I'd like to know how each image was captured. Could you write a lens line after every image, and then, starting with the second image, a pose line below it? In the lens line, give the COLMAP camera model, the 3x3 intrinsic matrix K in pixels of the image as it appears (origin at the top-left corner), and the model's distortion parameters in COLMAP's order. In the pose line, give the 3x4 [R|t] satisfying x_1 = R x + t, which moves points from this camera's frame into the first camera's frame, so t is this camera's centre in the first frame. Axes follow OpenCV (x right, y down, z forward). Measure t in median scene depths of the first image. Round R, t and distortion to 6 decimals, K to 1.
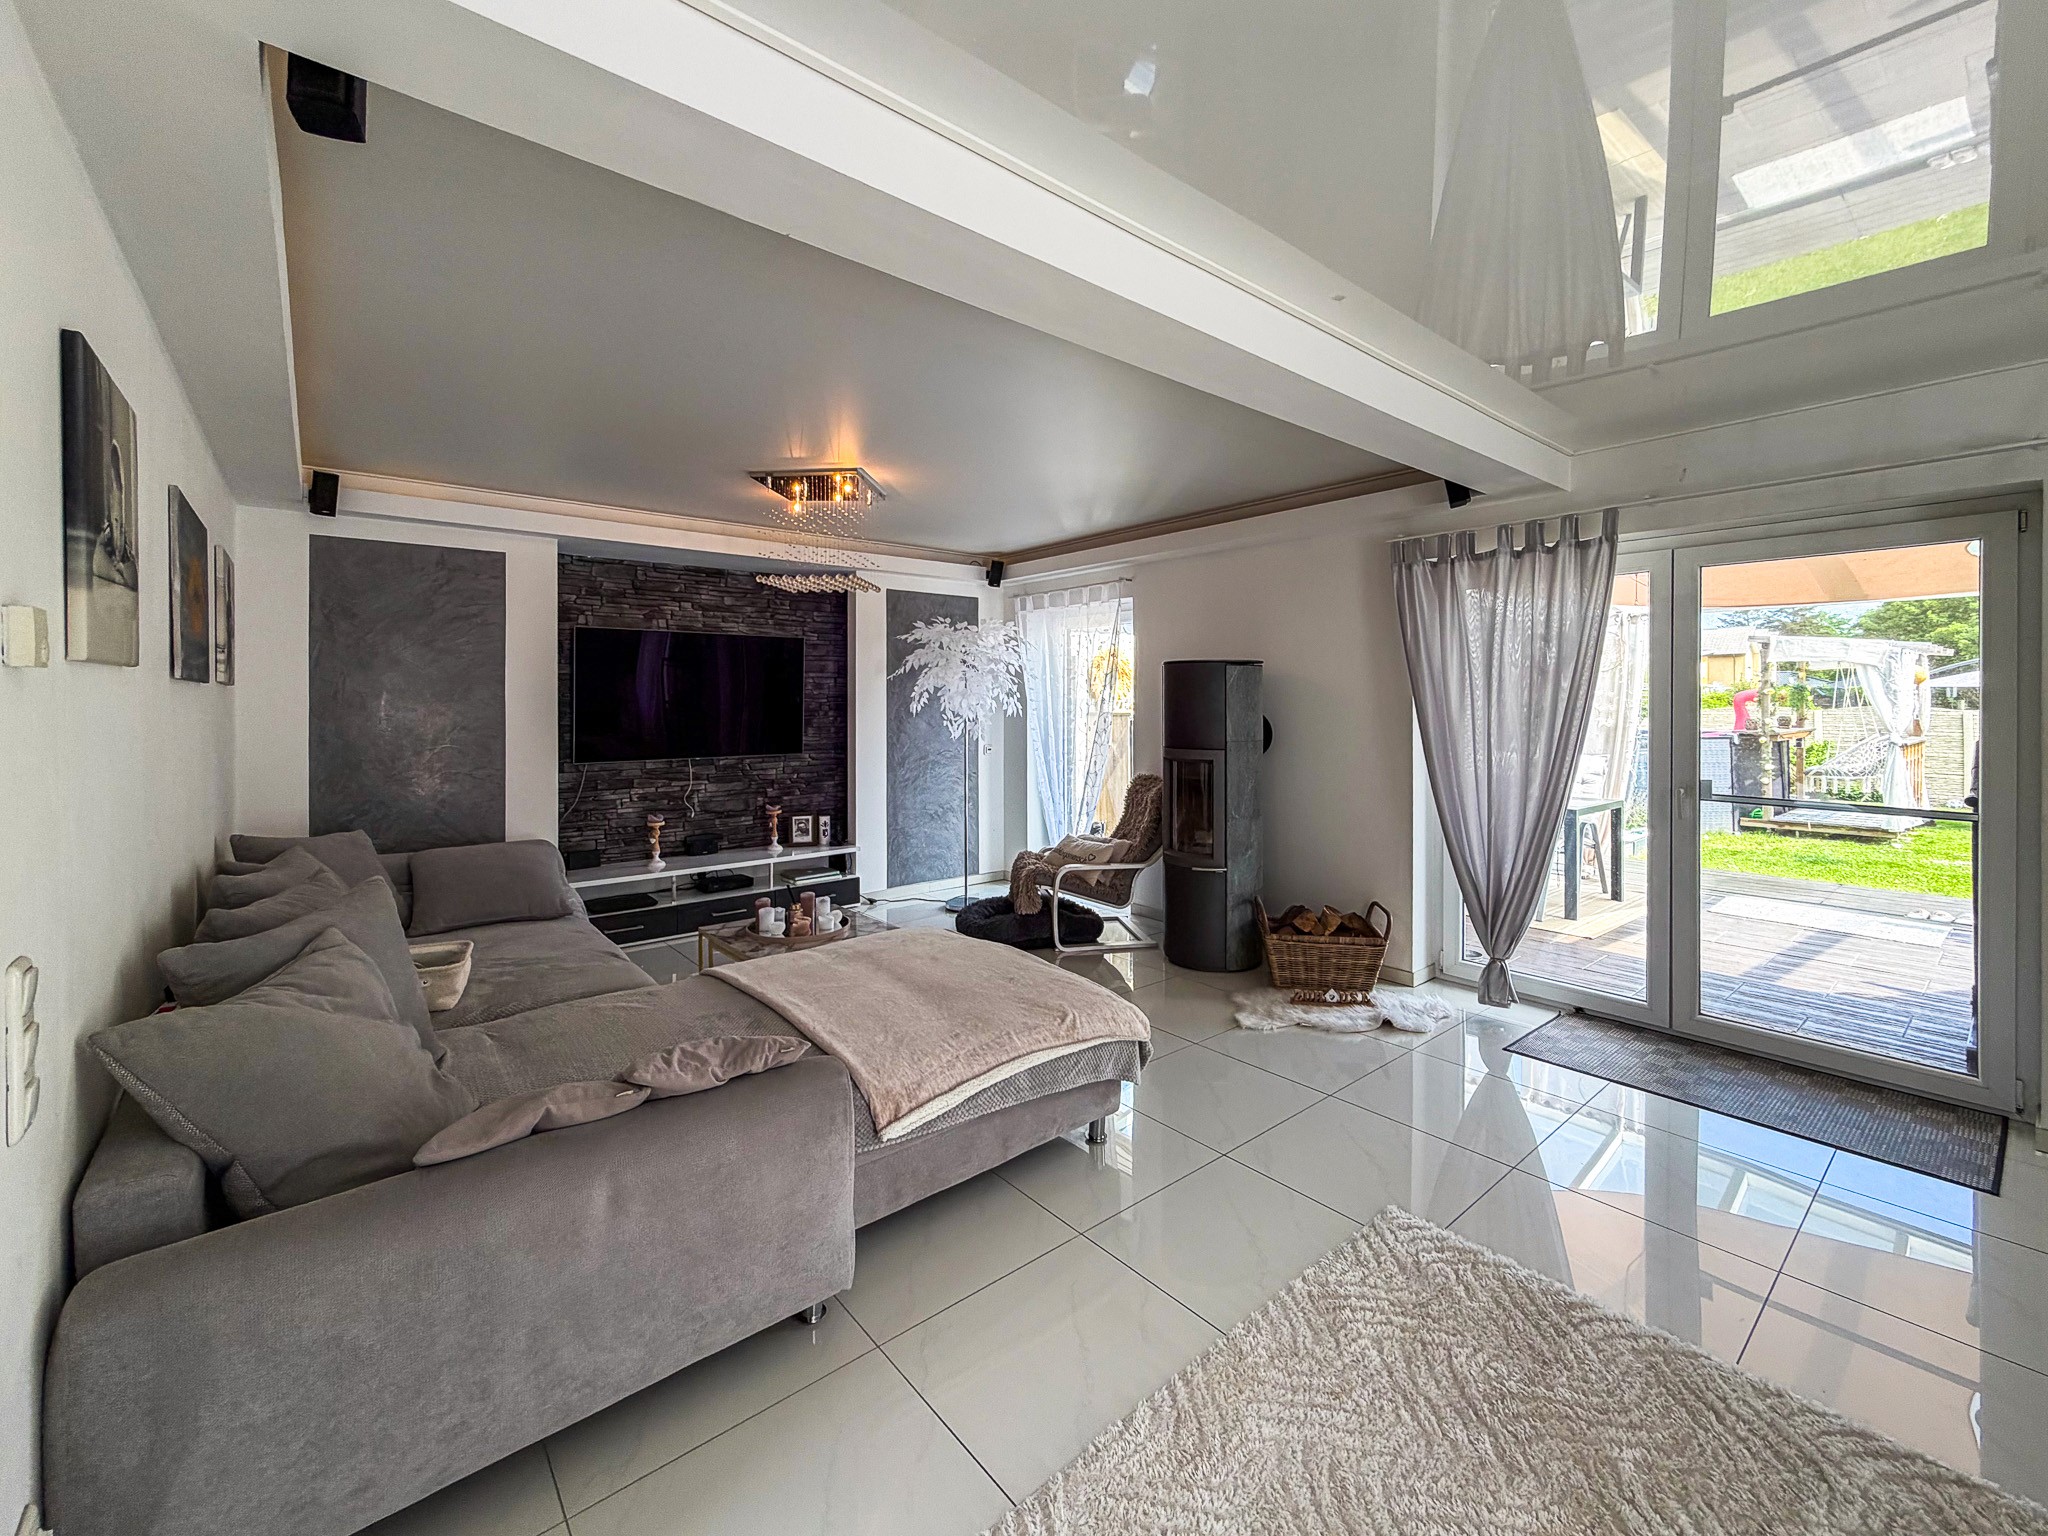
lens RADIAL K [[844.8, 0, 1036.0], [0, 844.8, 710.7], [0, 0, 1]] dist [0.000082, -0.000071]
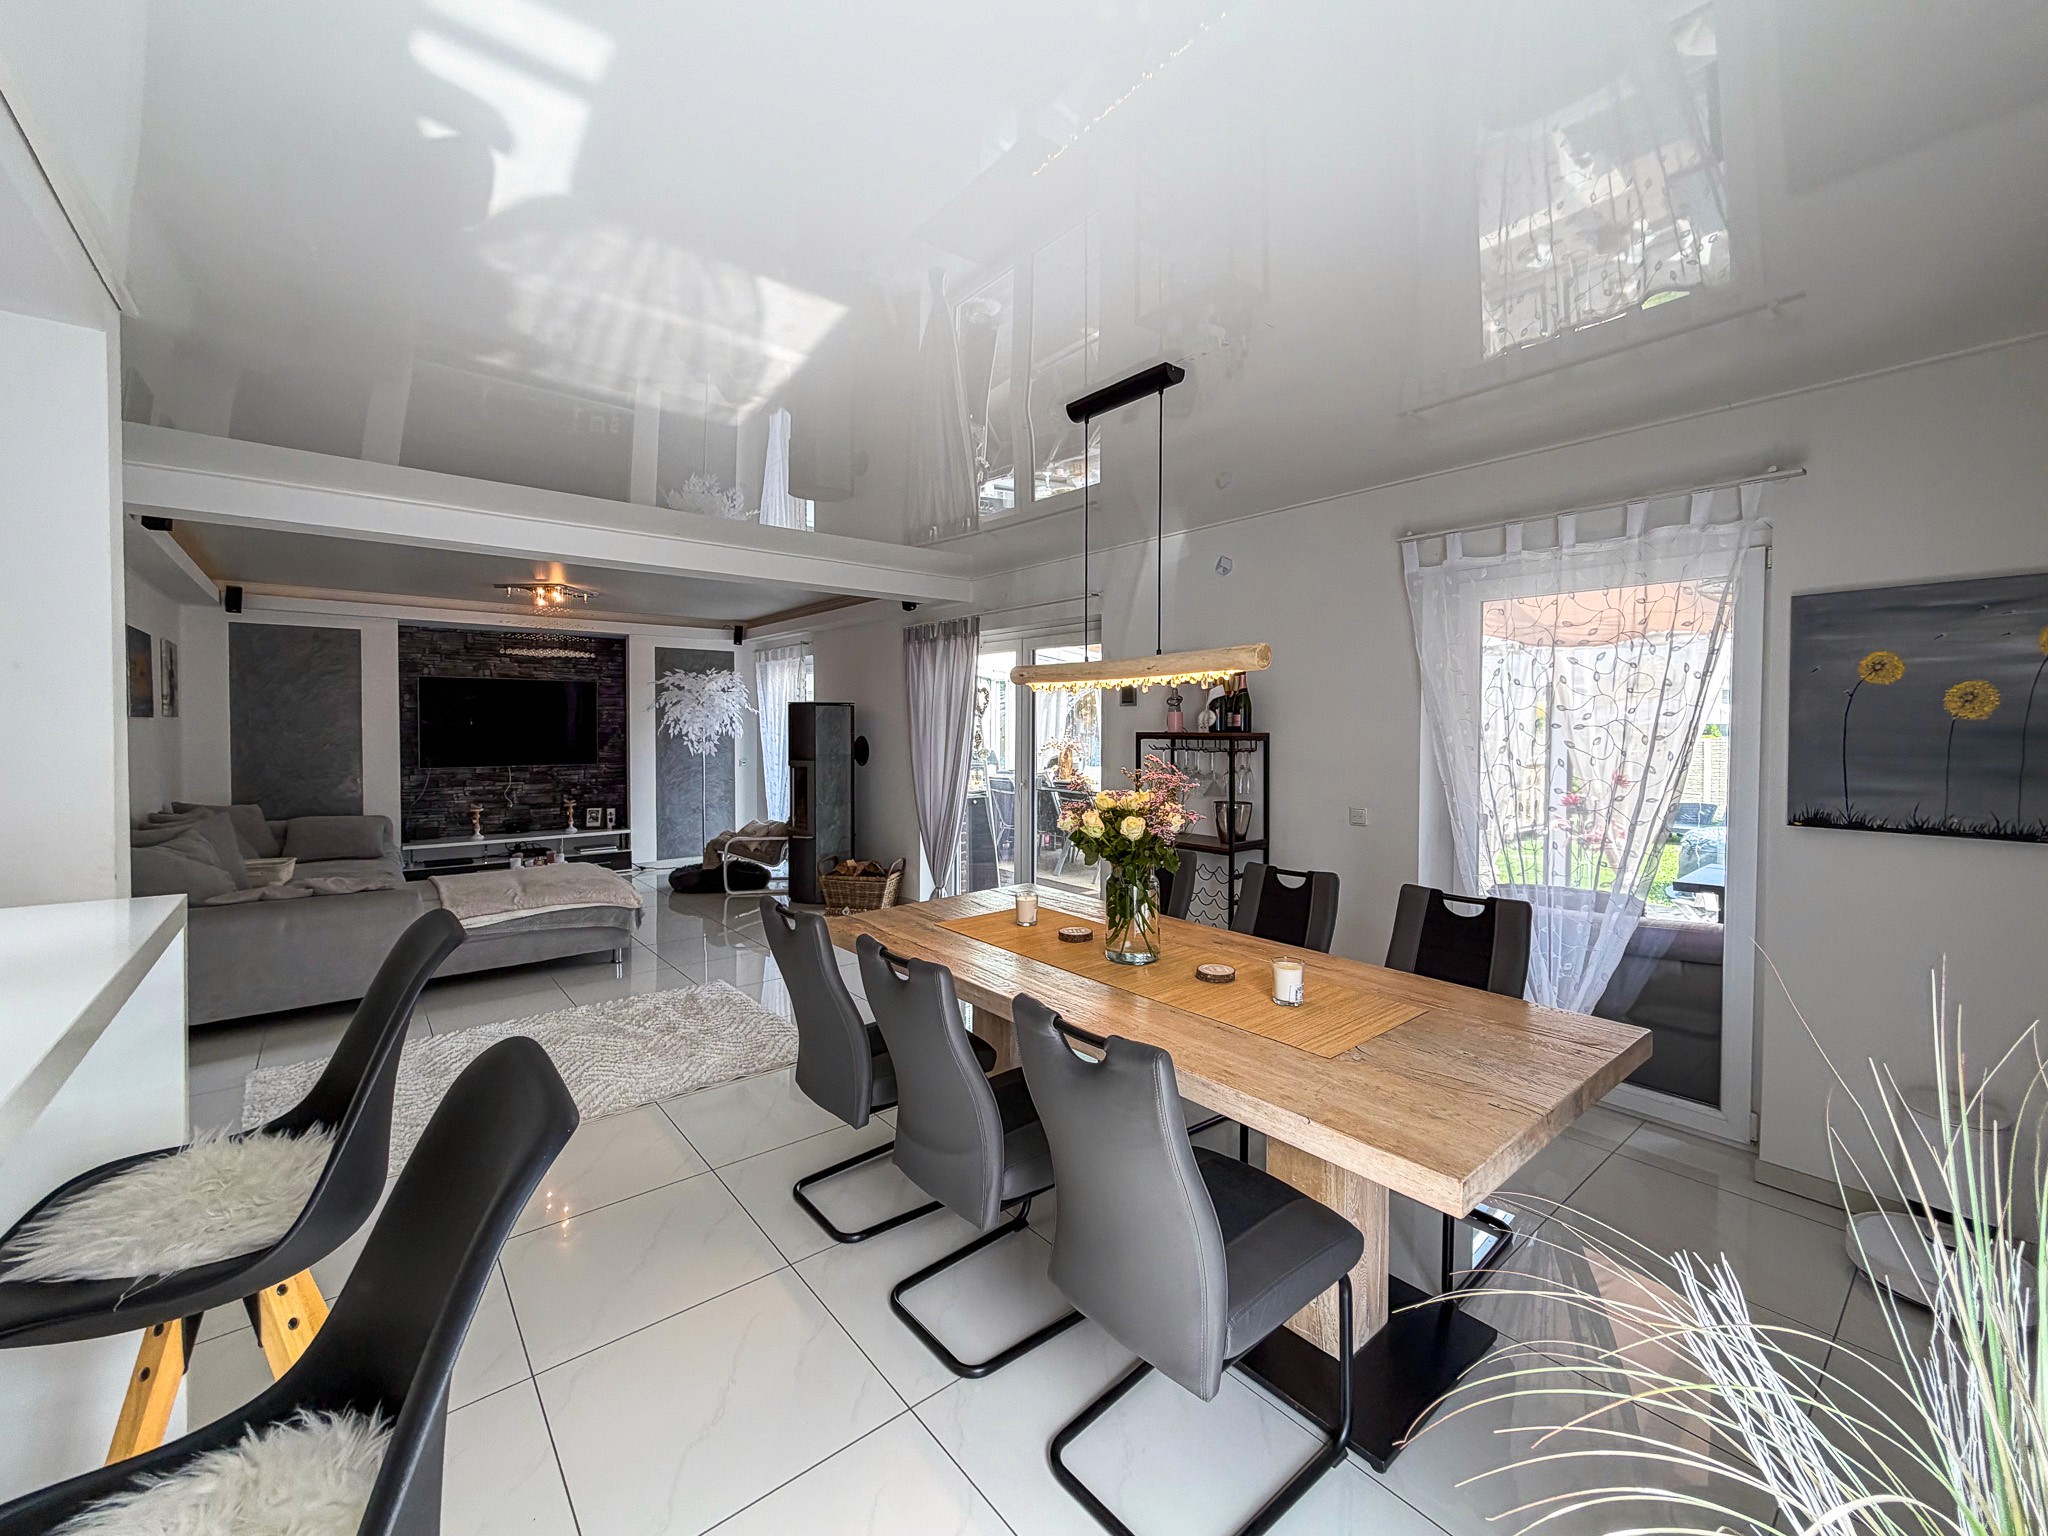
lens RADIAL K [[844.8, 0, 1022.7], [0, 844.8, 753.3], [0, 0, 1]] dist [0.000082, -0.000071]
pose [[0.999733, 0.004950, -0.022587, 0.517849], [-0.004434, 0.999729, 0.022866, -0.002449], [0.022694, -0.022760, 0.999483, -0.434089]]
